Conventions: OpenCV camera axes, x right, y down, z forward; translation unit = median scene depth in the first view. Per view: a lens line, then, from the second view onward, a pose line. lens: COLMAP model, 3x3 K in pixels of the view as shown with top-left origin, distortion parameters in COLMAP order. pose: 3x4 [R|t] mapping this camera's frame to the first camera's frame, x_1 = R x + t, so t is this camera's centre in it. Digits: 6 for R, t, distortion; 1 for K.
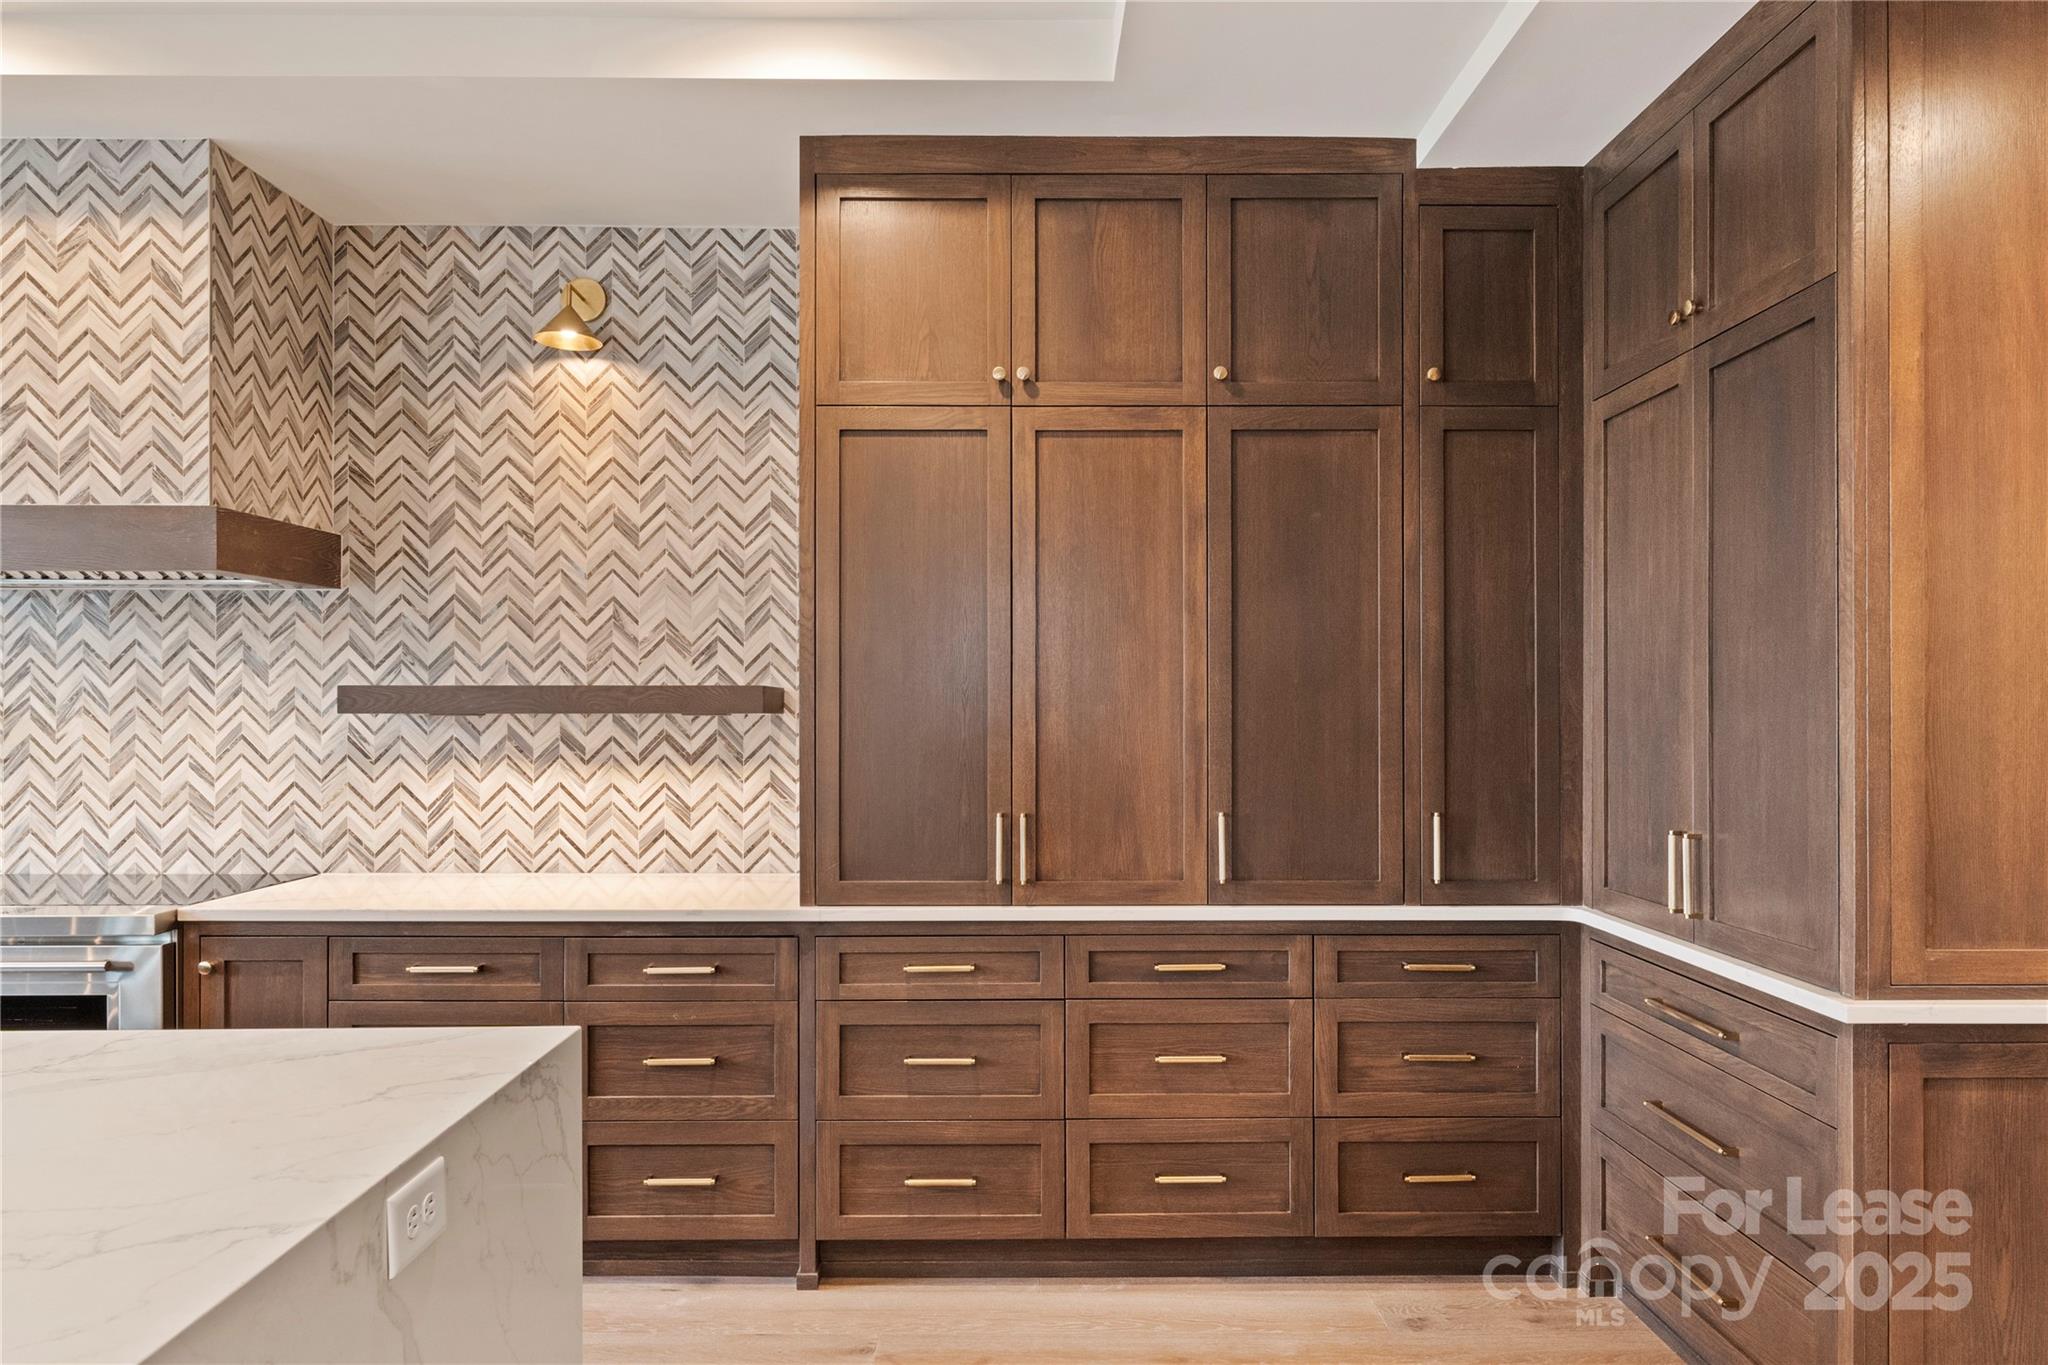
lens RADIAL K [[1283.9, 0, 1019.4], [0, 1283.9, 700.1], [0, 0, 1]] dist [0.006951, 0.003587]
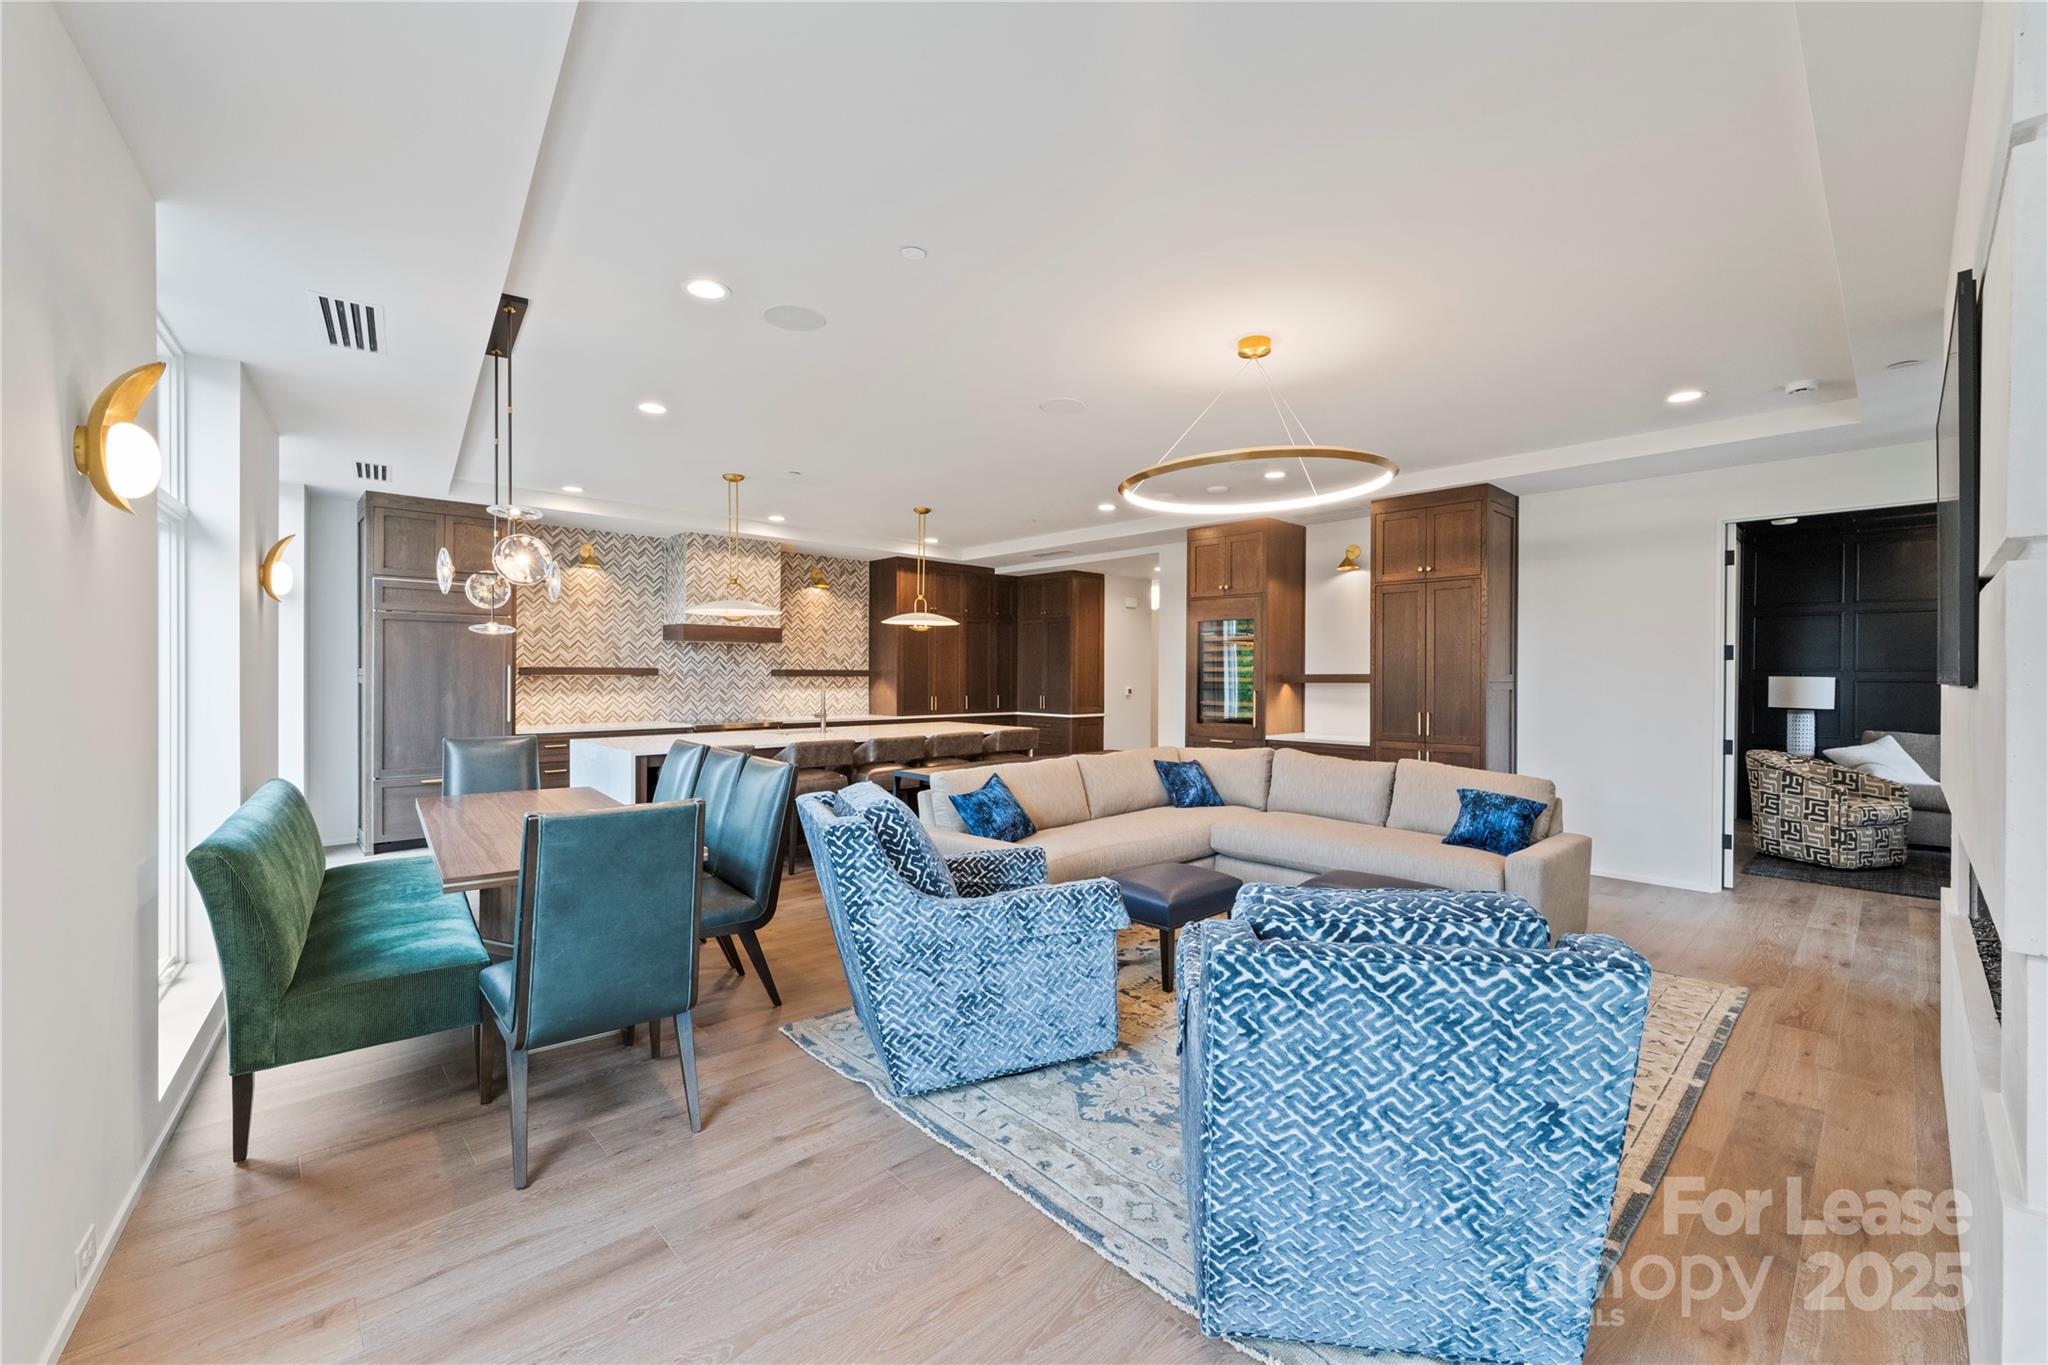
lens RADIAL K [[845.9, 0, 1036.2], [0, 845.9, 673.1], [0, 0, 1]] dist [0.003596, -0.000251]
pose [[0.721322, 0.005417, 0.692579, -1.953545], [-0.010137, 0.999945, 0.002736, -0.016424], [-0.692526, -0.008994, 0.721337, -1.620446]]
